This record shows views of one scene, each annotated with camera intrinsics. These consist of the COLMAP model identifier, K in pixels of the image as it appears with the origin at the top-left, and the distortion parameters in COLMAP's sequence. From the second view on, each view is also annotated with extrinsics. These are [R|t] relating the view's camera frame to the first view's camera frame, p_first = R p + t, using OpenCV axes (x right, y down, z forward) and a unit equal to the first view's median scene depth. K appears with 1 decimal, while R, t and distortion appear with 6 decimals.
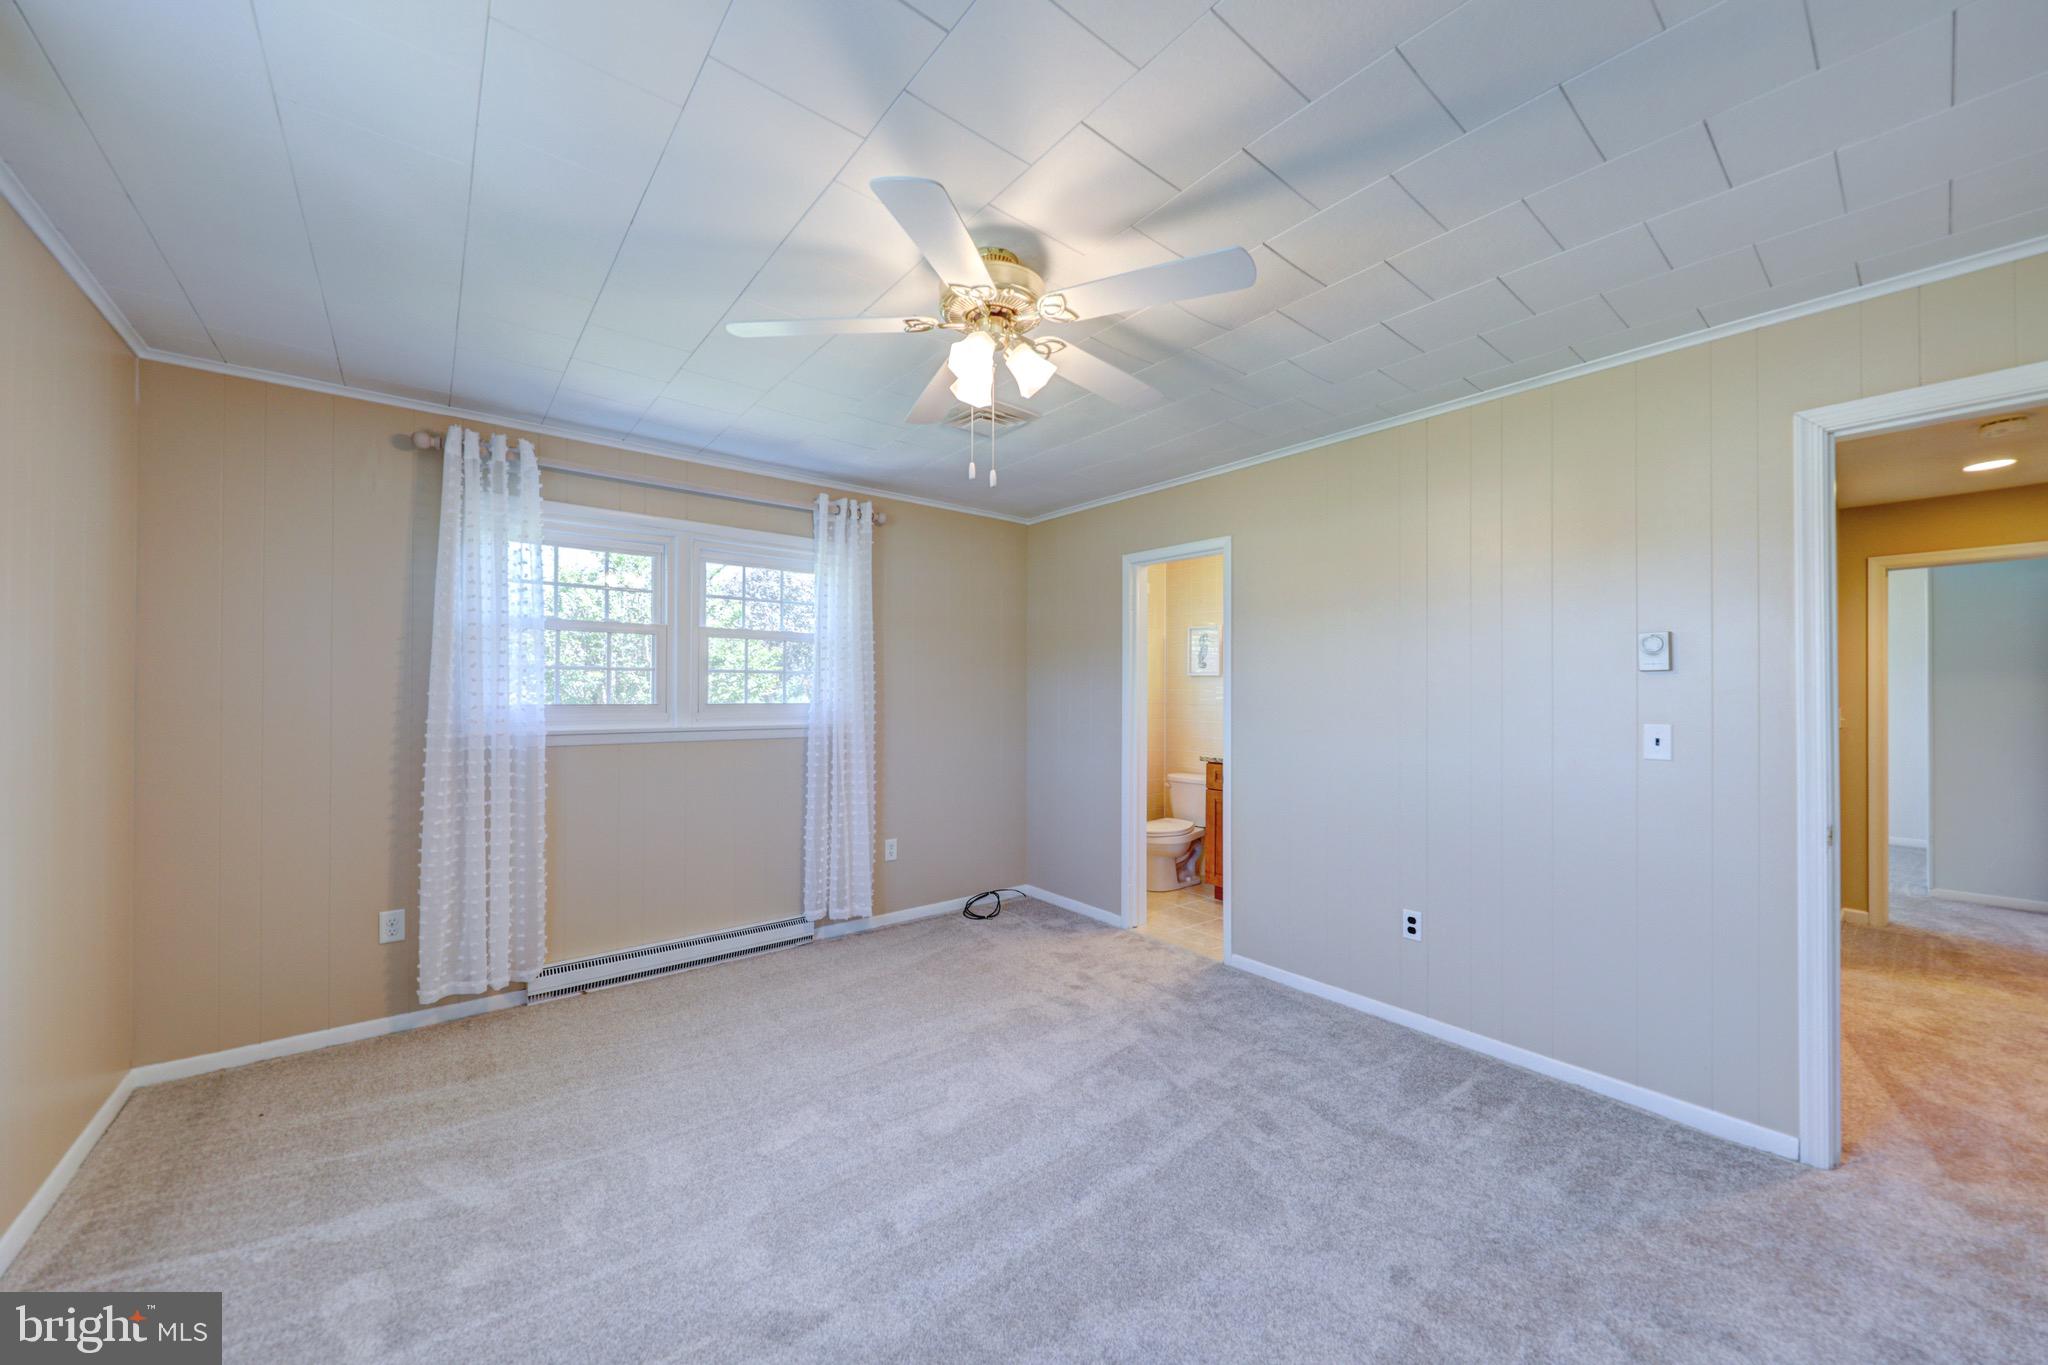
lens RADIAL K [[726.3, 0, 1016.3], [0, 726.3, 693.1], [0, 0, 1]] dist [0.001058, -0.000159]
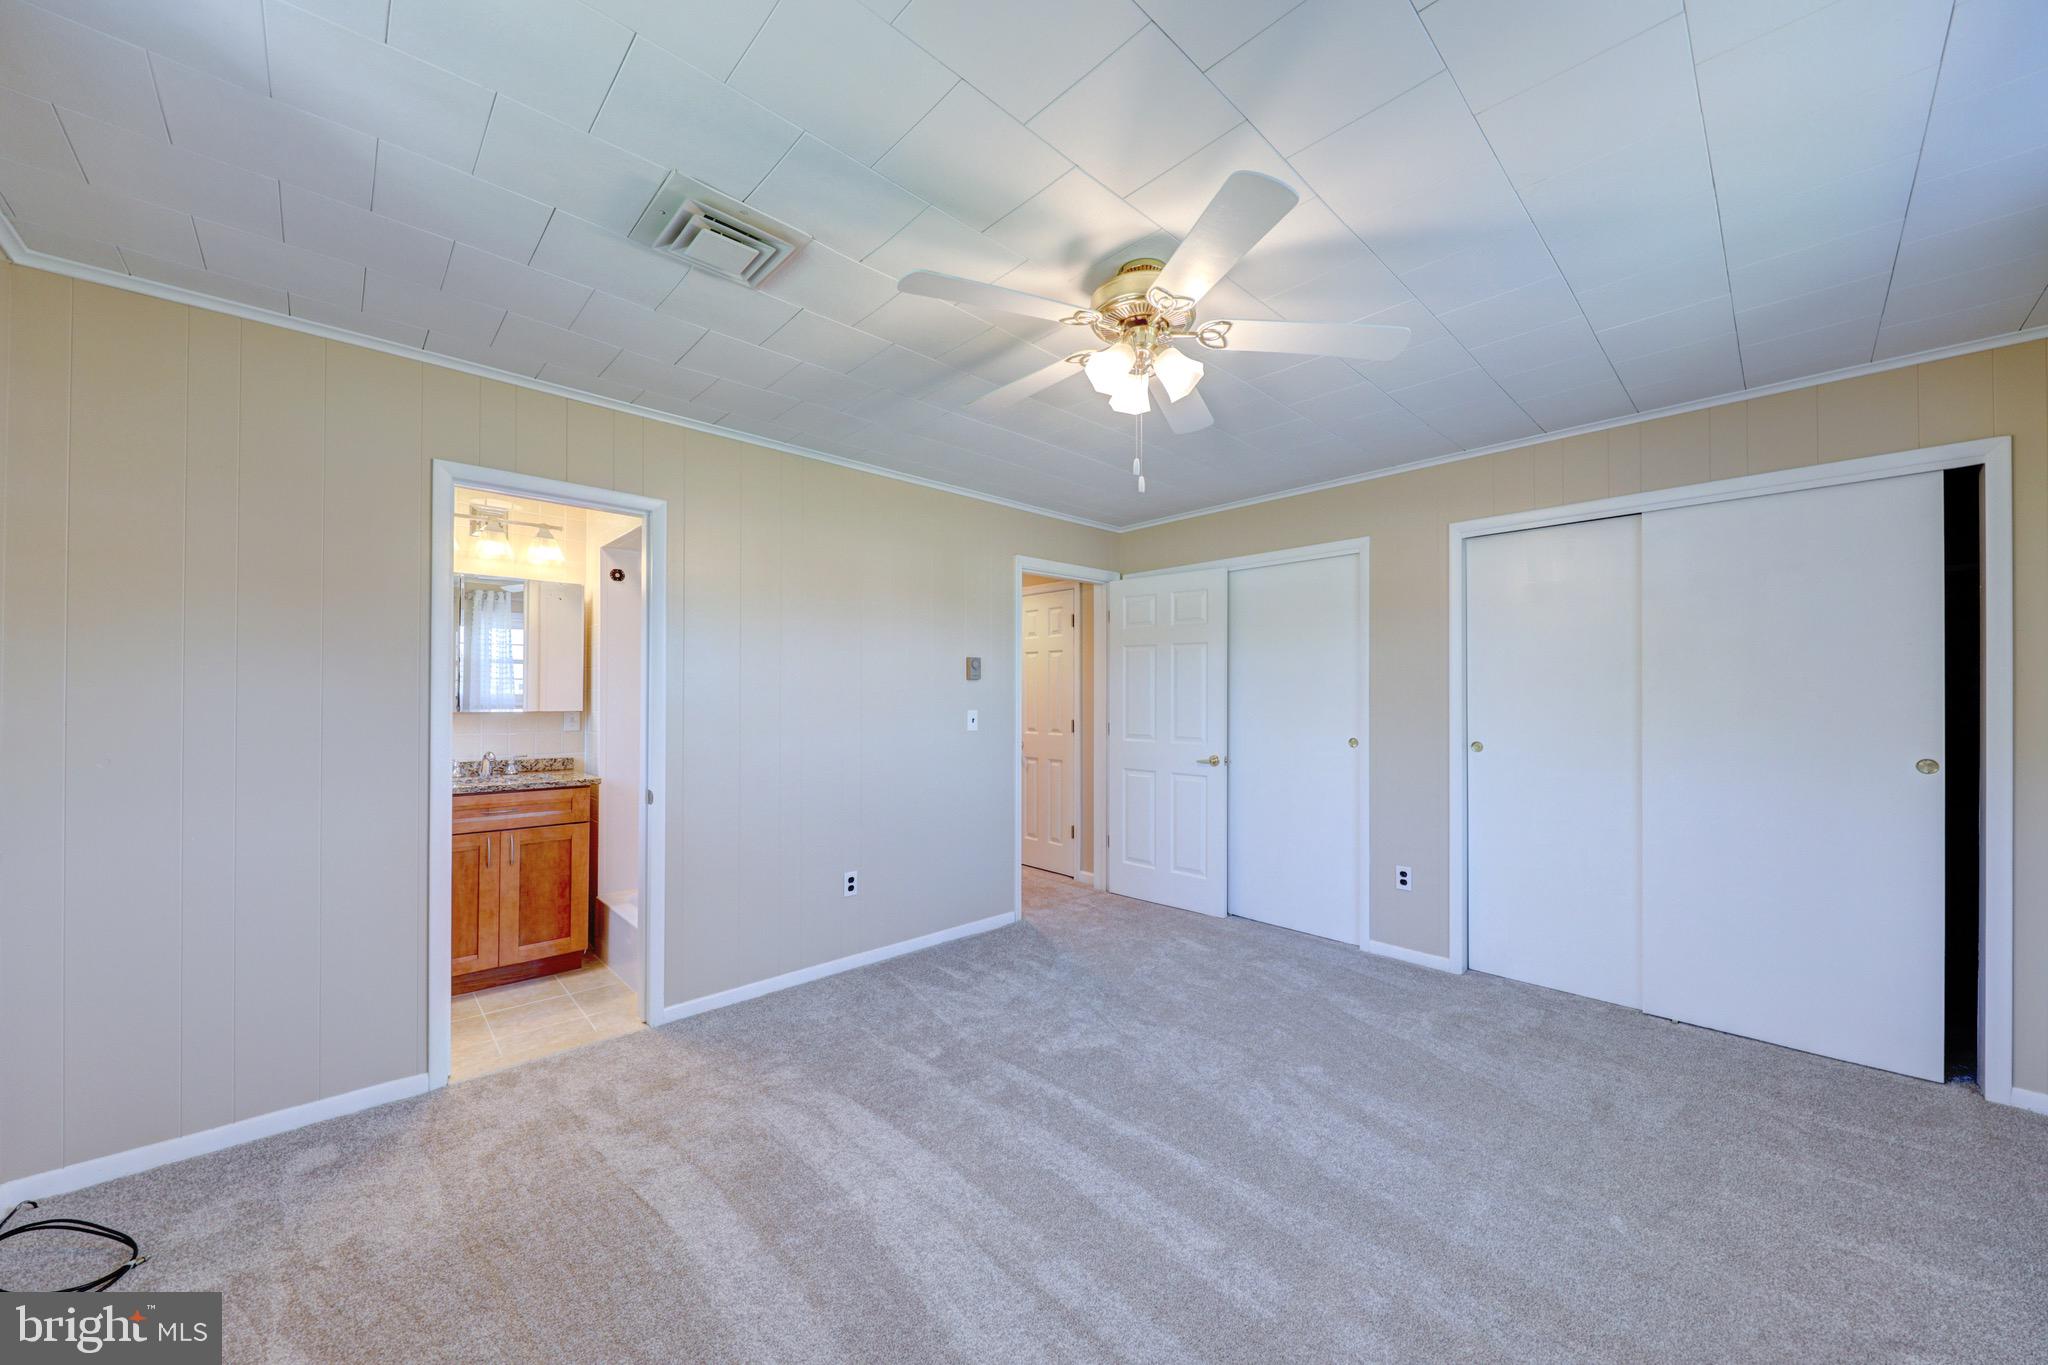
lens RADIAL K [[726.3, 0, 1016.3], [0, 726.3, 693.1], [0, 0, 1]] dist [0.001058, -0.000159]
pose [[-0.078347, -0.000164, 0.996926, -0.597514], [-0.002881, 0.999996, -0.000062, 0.000800], [-0.996922, -0.002877, -0.078348, 0.722982]]
